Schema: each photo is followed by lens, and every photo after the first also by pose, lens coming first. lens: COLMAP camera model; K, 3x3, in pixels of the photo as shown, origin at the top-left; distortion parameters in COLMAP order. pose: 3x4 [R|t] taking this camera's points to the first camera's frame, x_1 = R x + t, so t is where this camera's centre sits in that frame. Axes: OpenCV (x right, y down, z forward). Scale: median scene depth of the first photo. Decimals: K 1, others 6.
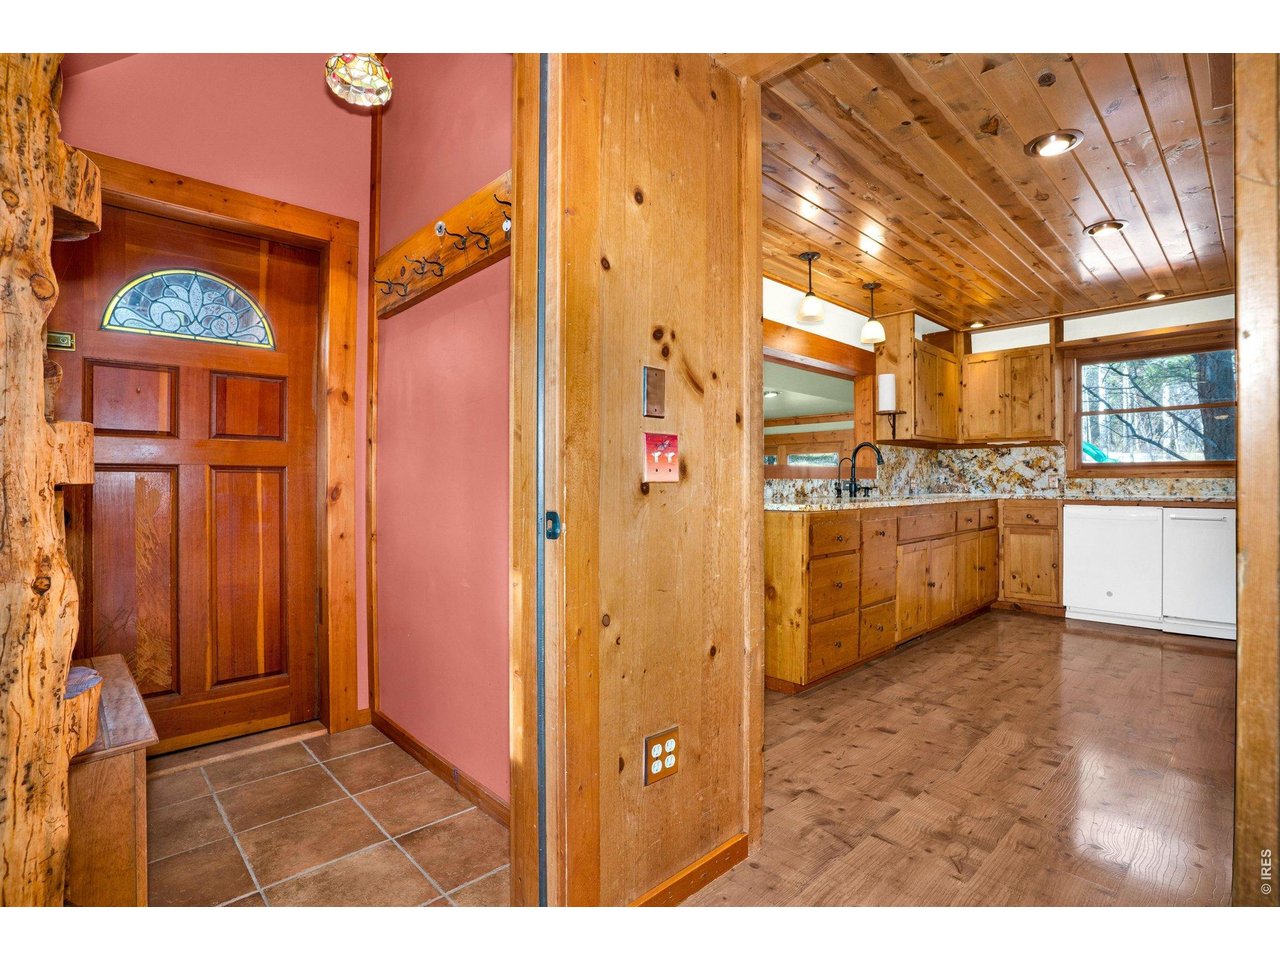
lens RADIAL K [[623.0, 0, 663.4], [0, 623.0, 494.0], [0, 0, 1]] dist [-0.065625, 0.022086]
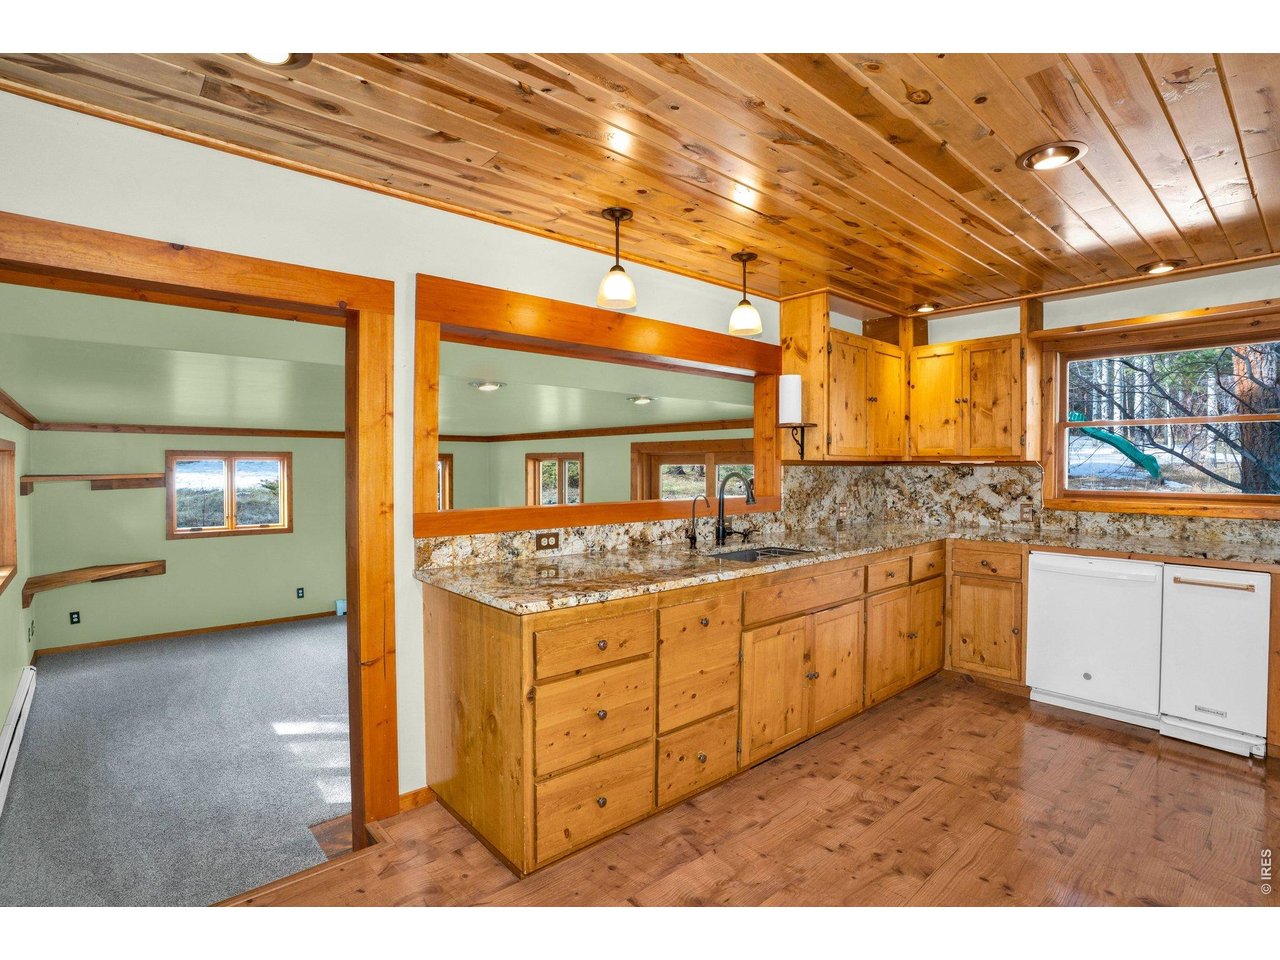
lens RADIAL K [[623.0, 0, 650.2], [0, 623.0, 481.5], [0, 0, 1]] dist [-0.065625, 0.022086]
pose [[0.998055, 0.012816, -0.061011, 0.234577], [-0.012394, 0.999897, 0.007285, -0.065783], [0.061098, -0.006515, 0.998110, 0.223948]]
